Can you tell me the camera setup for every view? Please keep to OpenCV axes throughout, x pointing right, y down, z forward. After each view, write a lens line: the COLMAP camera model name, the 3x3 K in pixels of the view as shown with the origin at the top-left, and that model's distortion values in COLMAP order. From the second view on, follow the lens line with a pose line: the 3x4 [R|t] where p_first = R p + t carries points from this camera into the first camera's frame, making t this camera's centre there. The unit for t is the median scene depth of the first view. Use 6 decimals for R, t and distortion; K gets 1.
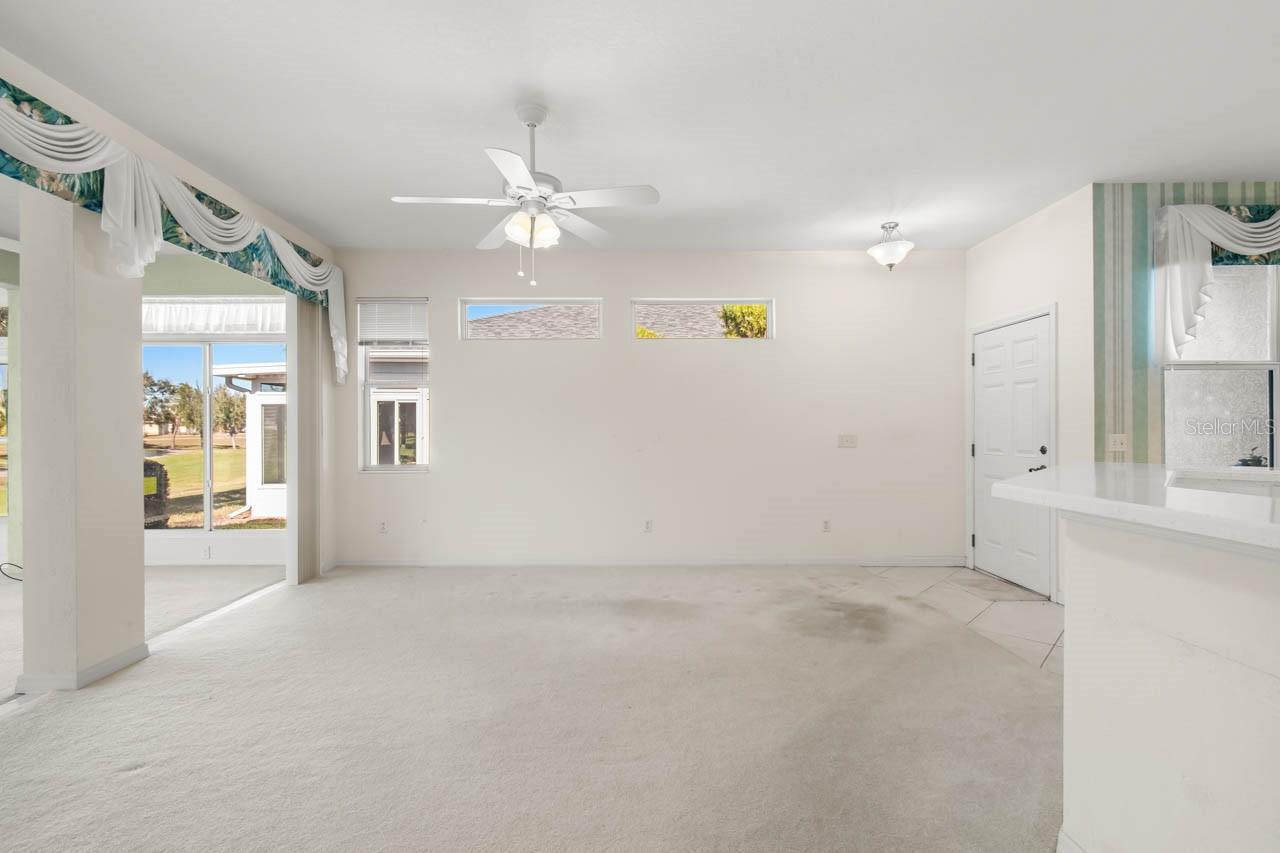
lens RADIAL K [[583.2, 0, 639.3], [0, 583.2, 421.4], [0, 0, 1]] dist [-0.004986, -0.001764]
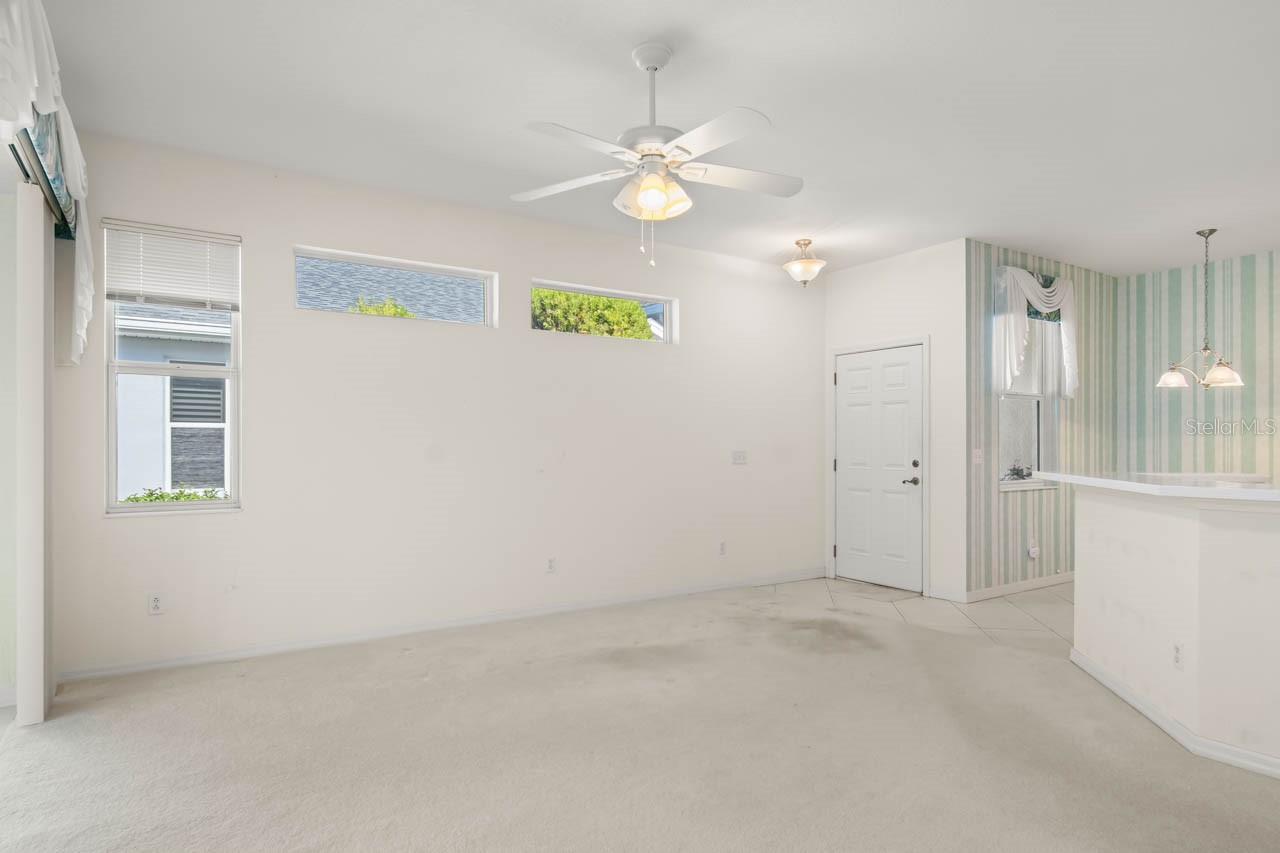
lens RADIAL K [[726.5, 0, 642.3], [0, 726.5, 434.4], [0, 0, 1]] dist [-0.006903, 0.001386]
pose [[0.832580, 0.010394, 0.553807, -0.521894], [-0.009365, 0.999945, -0.004687, 0.003736], [-0.553825, -0.001284, 0.832632, 0.117929]]
